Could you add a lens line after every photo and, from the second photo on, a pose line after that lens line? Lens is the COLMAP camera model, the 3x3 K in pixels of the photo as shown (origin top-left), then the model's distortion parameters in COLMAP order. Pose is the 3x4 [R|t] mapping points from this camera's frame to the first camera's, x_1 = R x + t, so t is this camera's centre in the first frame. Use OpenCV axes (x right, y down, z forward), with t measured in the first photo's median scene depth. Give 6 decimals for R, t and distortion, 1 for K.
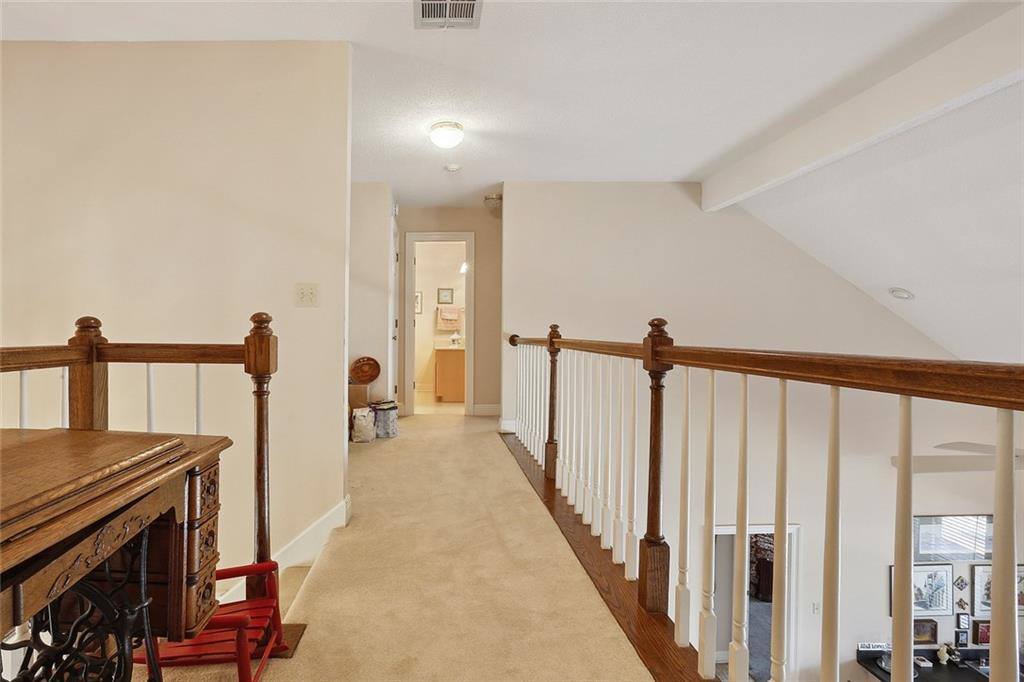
lens RADIAL K [[509.3, 0, 513.6], [0, 509.3, 339.4], [0, 0, 1]] dist [-0.014310, 0.007146]
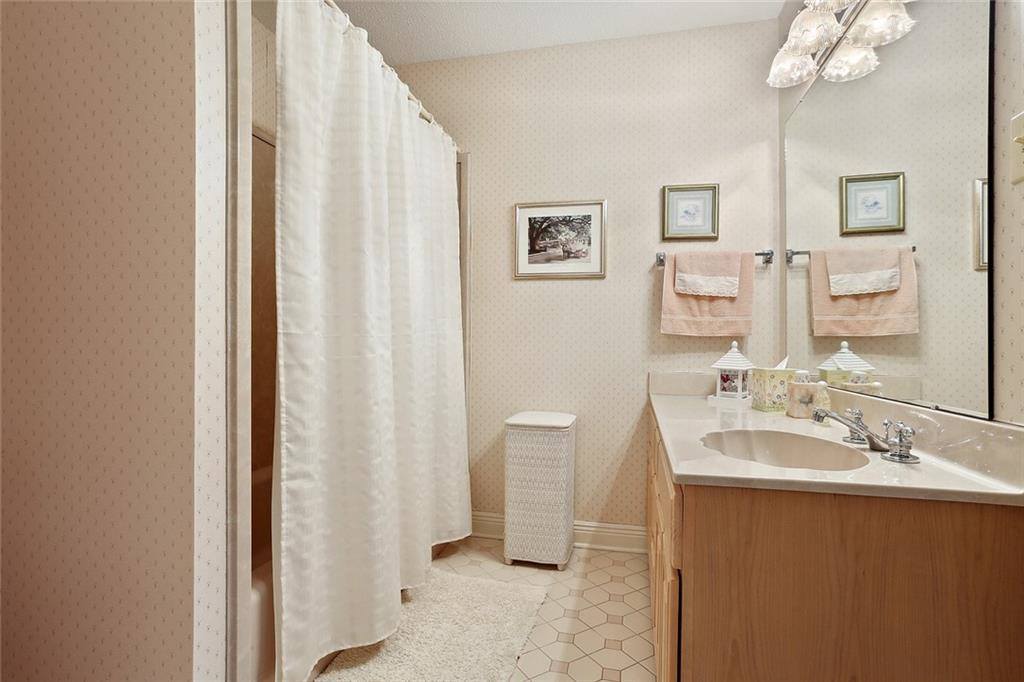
lens RADIAL K [[509.3, 0, 514.4], [0, 509.3, 339.1], [0, 0, 1]] dist [-0.014310, 0.007146]
pose [[0.923806, -0.008137, -0.382775, -0.117340], [0.004615, 0.999938, -0.010119, -0.014467], [0.382834, 0.007582, 0.923786, 0.712334]]
